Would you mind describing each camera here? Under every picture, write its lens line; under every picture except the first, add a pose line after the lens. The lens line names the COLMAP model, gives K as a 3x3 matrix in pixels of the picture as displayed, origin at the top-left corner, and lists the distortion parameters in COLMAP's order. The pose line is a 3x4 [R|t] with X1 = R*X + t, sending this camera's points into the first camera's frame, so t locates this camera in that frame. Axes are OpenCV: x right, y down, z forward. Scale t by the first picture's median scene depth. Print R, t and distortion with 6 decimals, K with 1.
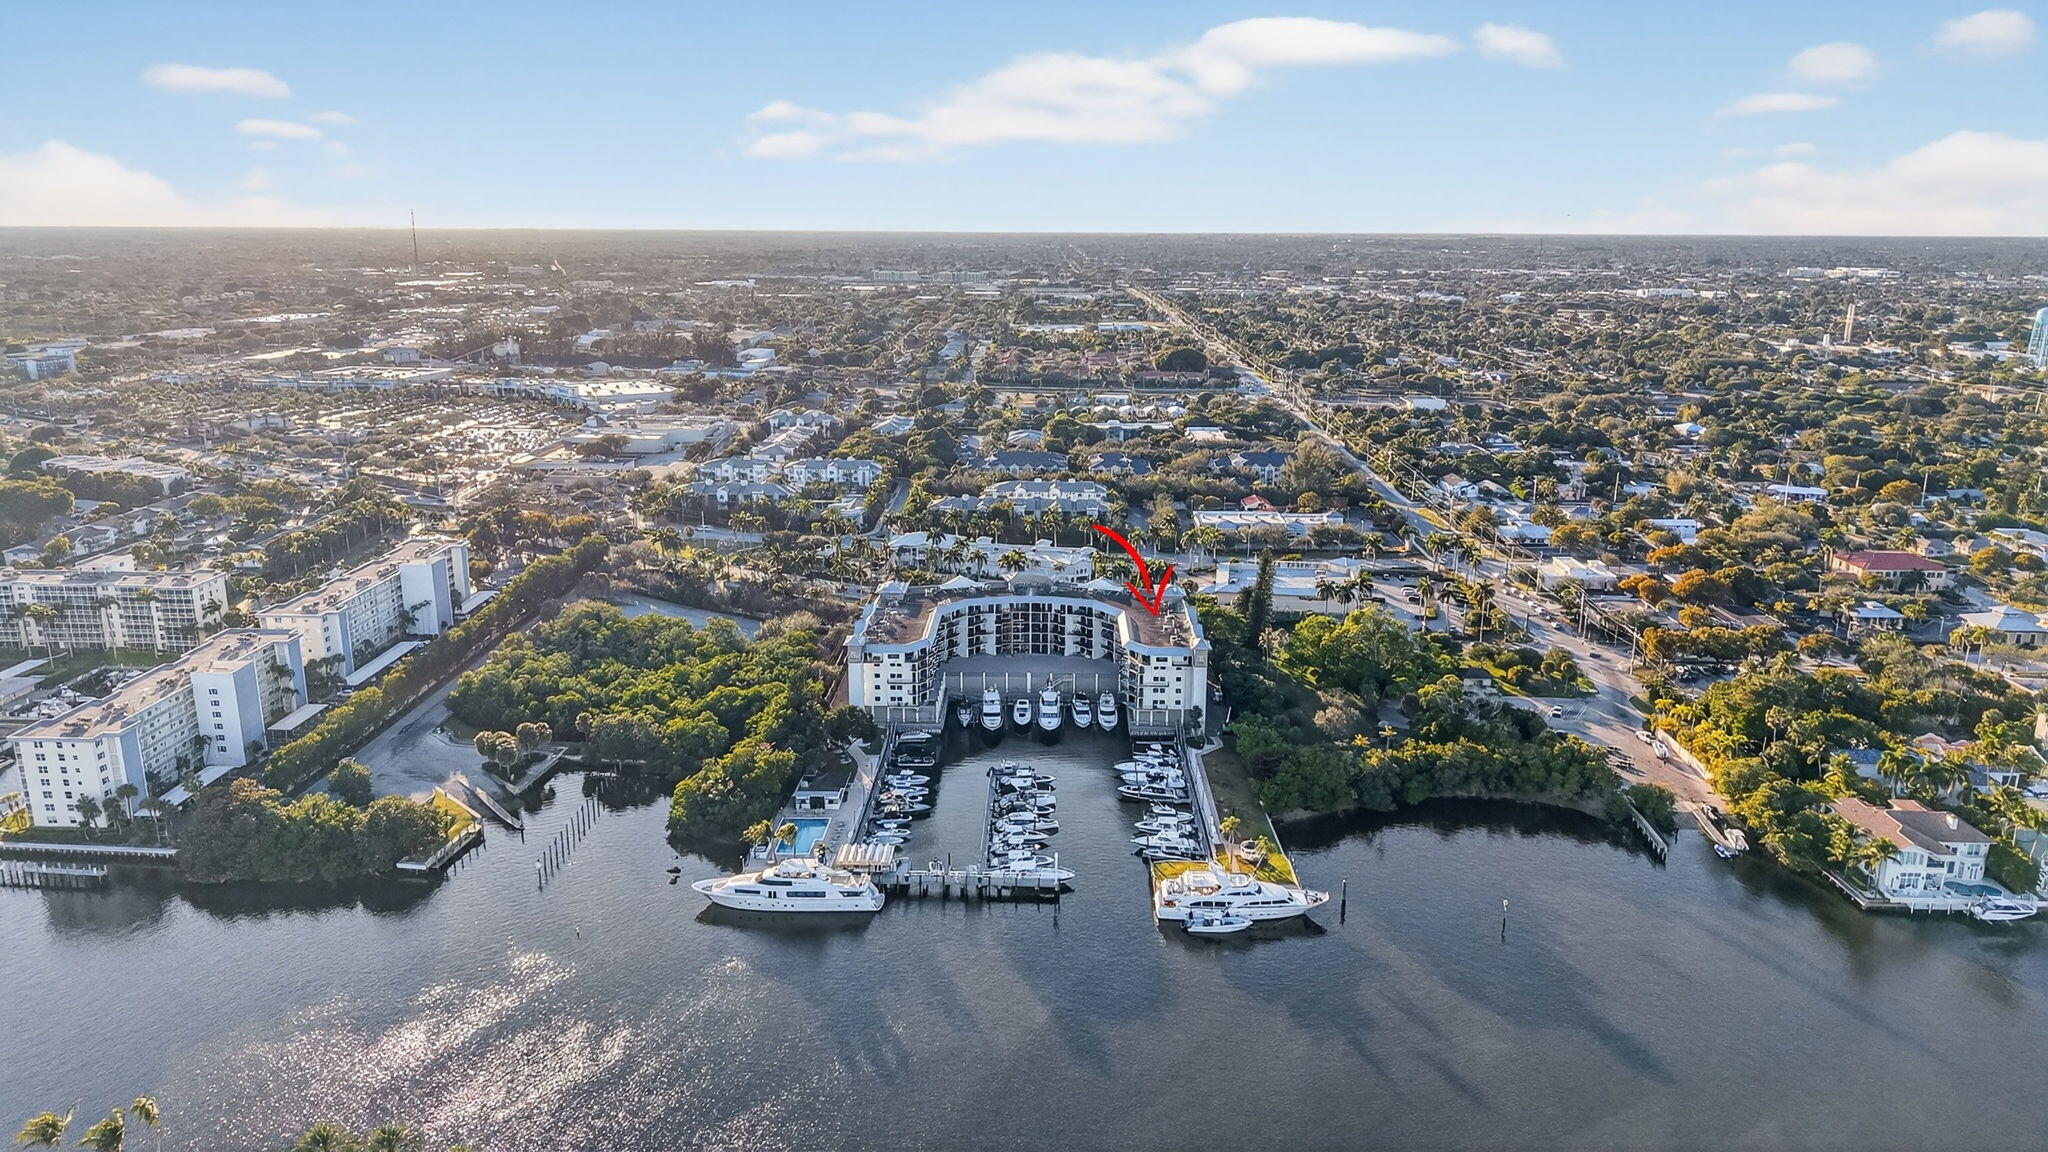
lens RADIAL K [[1371.9, 0, 1024.0], [0, 1371.9, 576.0], [0, 0, 1]] dist [0.095249, -0.156591]
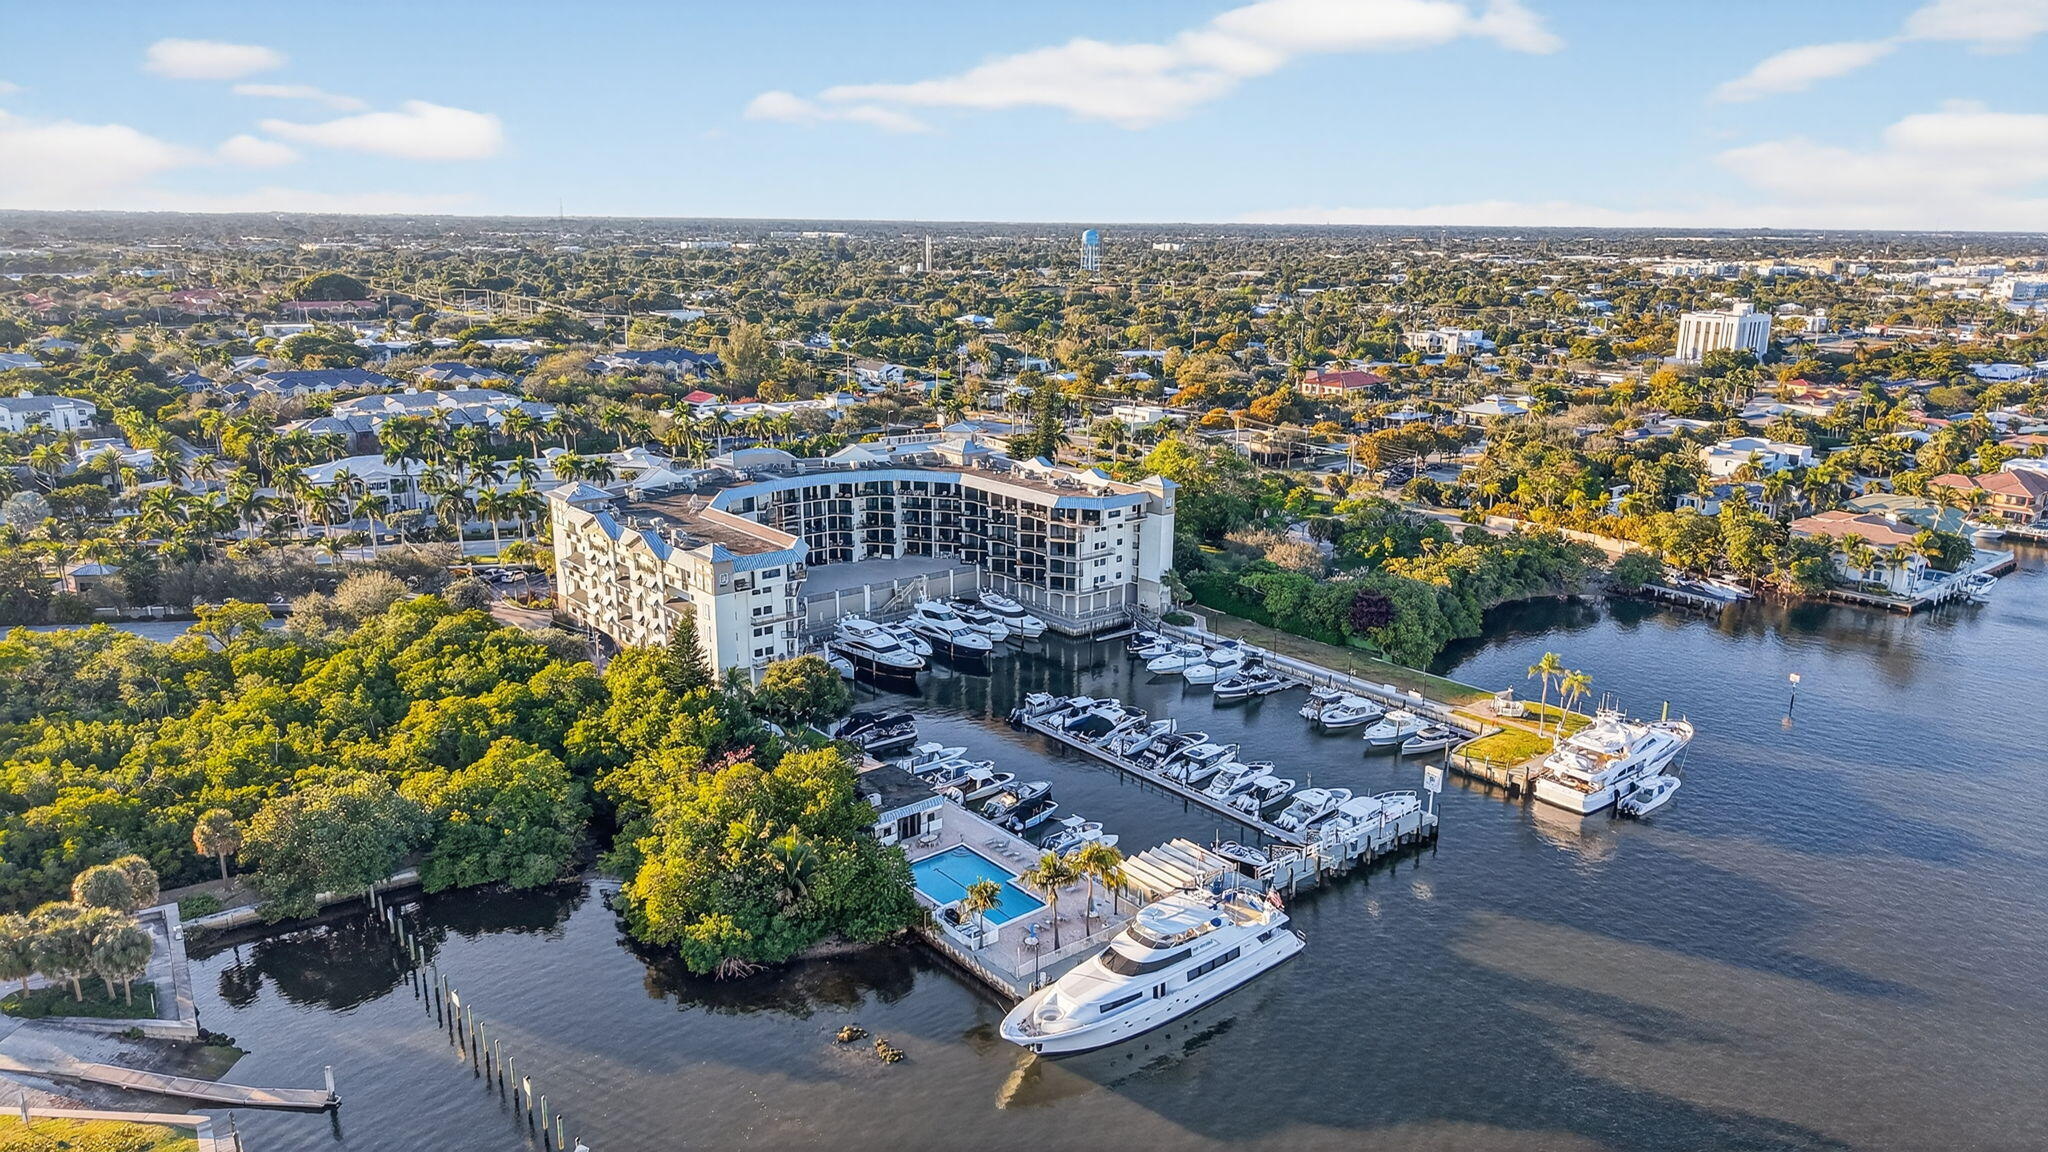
lens RADIAL K [[1374.4, 0, 1024.0], [0, 1374.4, 576.0], [0, 0, 1]] dist [0.065570, -0.079832]
pose [[0.753439, -0.164711, 0.636553, -0.374032], [0.157712, 0.985125, 0.068234, 0.036535], [-0.638323, 0.048982, 0.768209, 0.489442]]
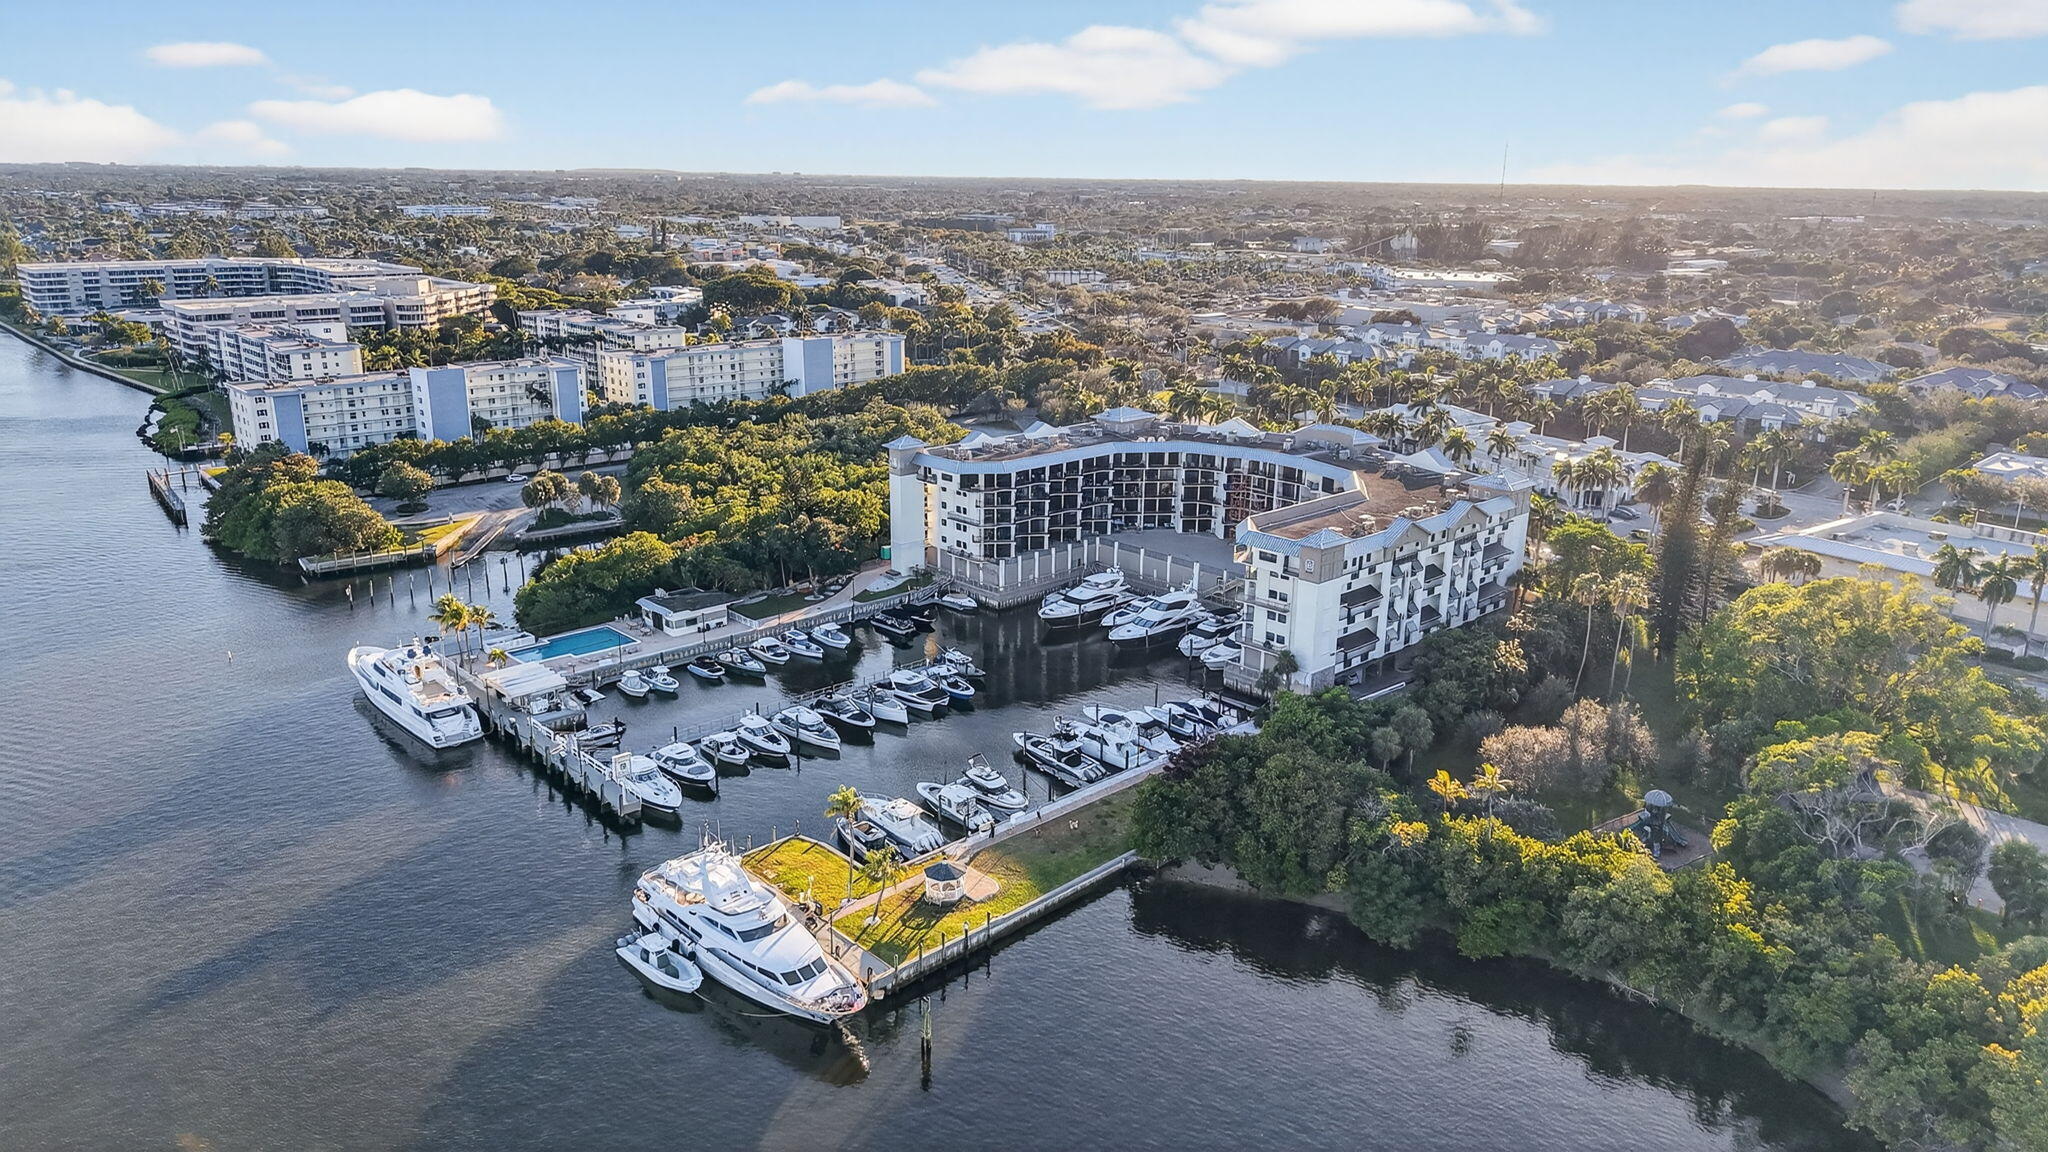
lens RADIAL K [[1374.4, 0, 1024.0], [0, 1374.4, 576.0], [0, 0, 1]] dist [0.065570, -0.079832]
pose [[0.707884, 0.204591, -0.676050, 0.397025], [-0.185772, 0.977362, 0.101256, 0.029996], [0.681461, 0.053913, 0.729866, 0.524343]]
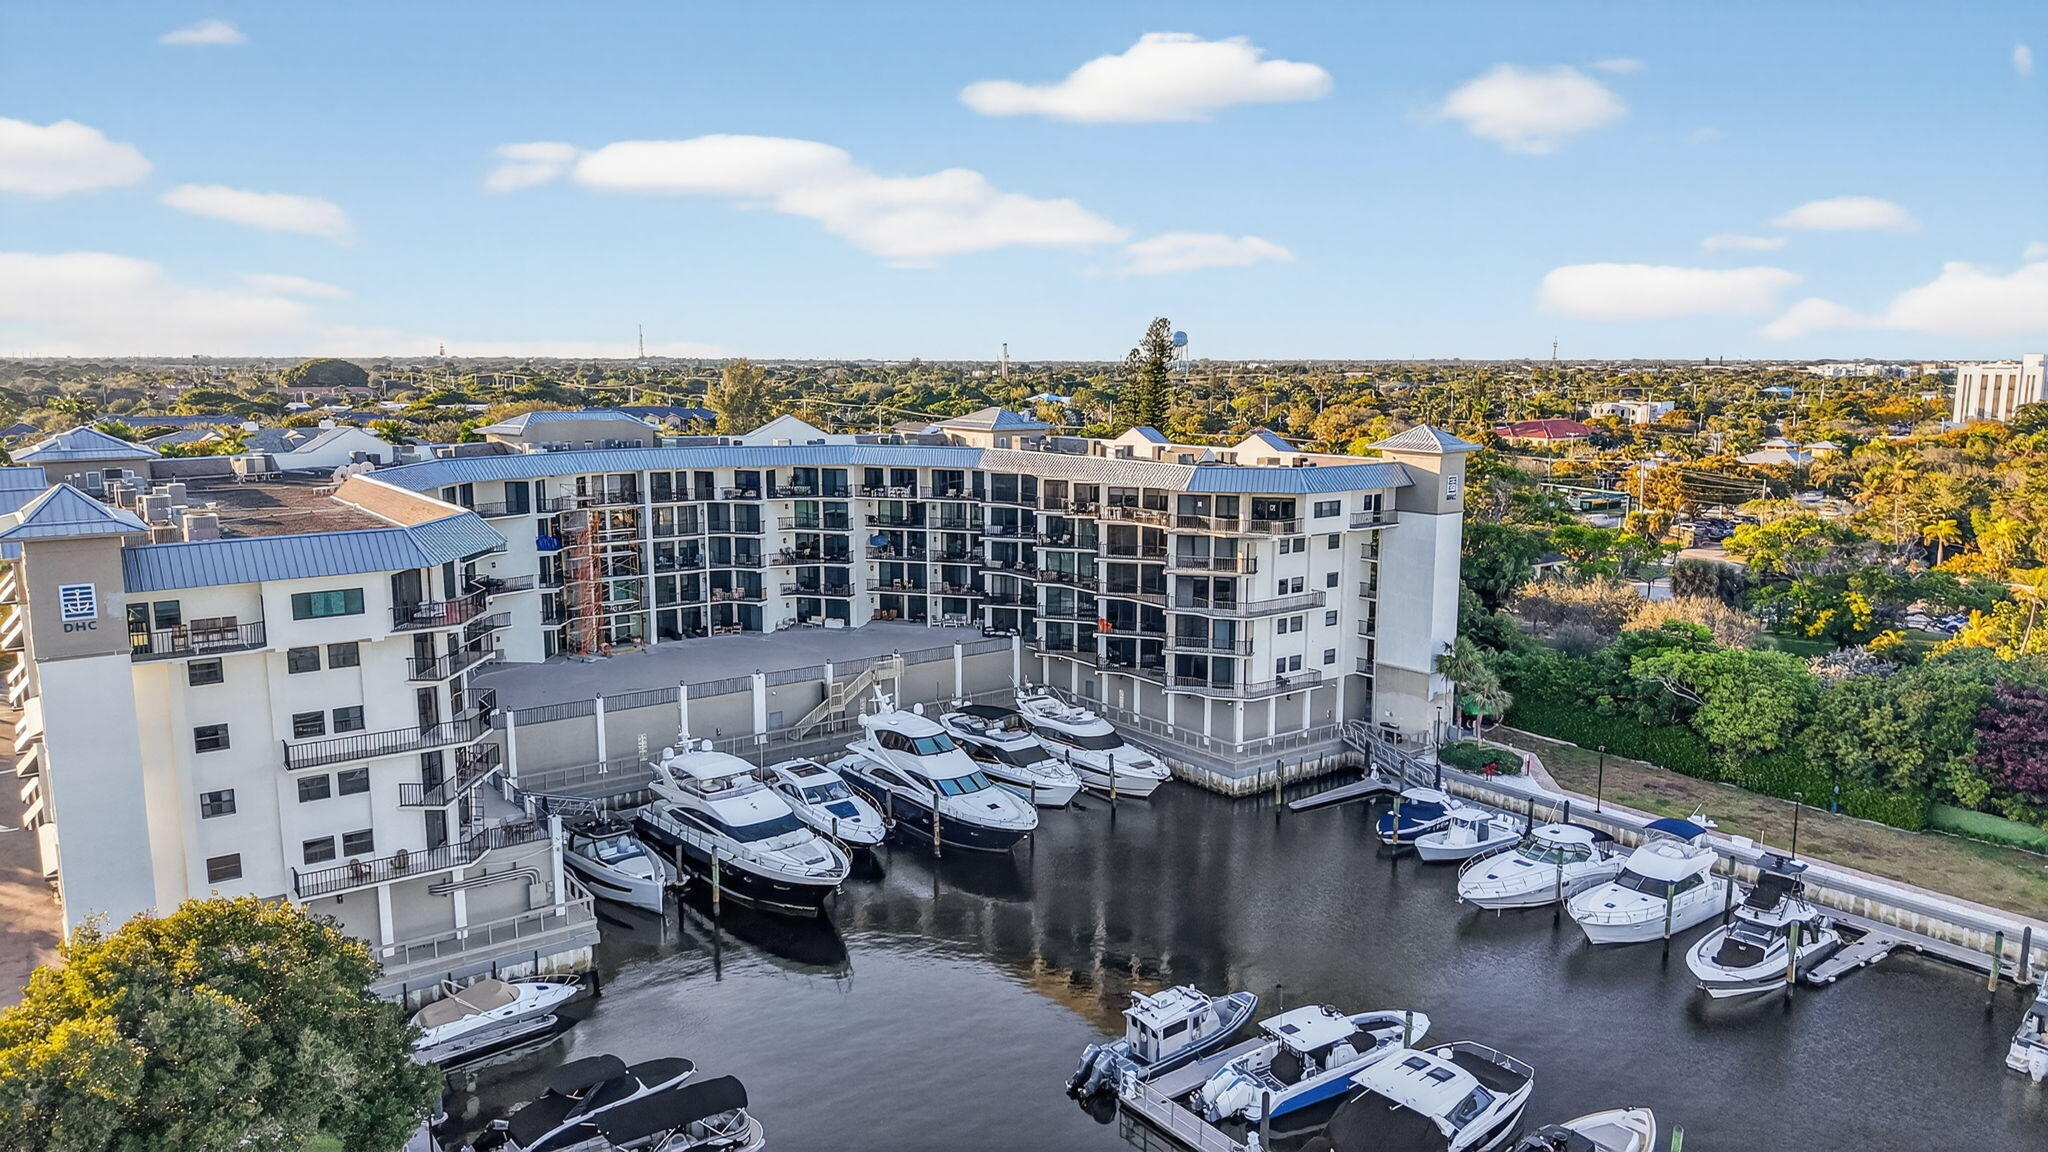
lens RADIAL K [[1371.9, 0, 1024.0], [0, 1371.9, 576.0], [0, 0, 1]] dist [0.095249, -0.156591]
pose [[0.791867, -0.101535, 0.602193, -0.130479], [0.154580, 0.987295, -0.036802, 0.074738], [-0.590805, 0.122229, 0.797502, 0.788929]]
